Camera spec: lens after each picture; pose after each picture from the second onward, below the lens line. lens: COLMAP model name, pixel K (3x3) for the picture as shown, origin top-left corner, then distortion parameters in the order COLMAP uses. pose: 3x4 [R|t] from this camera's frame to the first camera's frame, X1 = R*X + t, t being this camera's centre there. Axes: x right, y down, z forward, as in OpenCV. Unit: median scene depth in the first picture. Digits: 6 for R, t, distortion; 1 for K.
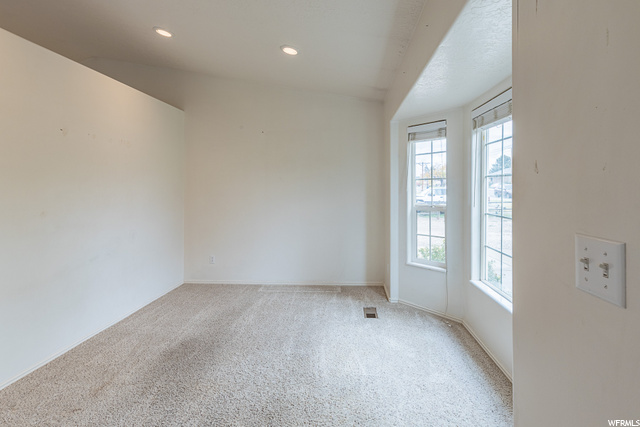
lens RADIAL K [[304.7, 0, 320.5], [0, 304.7, 191.5], [0, 0, 1]] dist [-0.000364, -0.000309]
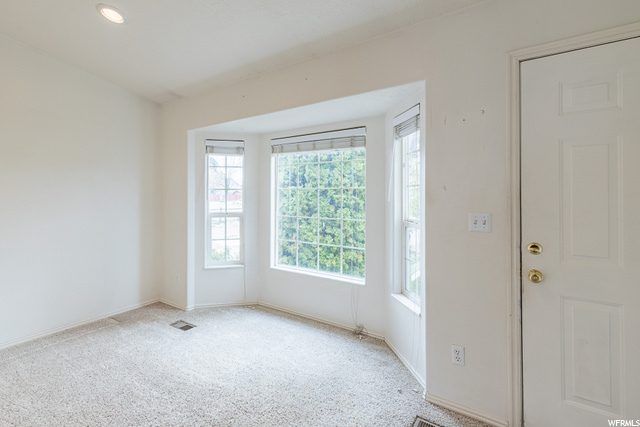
lens RADIAL K [[293.0, 0, 318.4], [0, 293.0, 201.8], [0, 0, 1]] dist [0.003249, 0.000329]
pose [[0.489297, -0.009633, 0.872064, -0.442675], [0.006993, 0.999950, 0.007122, 0.000270], [-0.872089, 0.002613, 0.489340, 0.167218]]
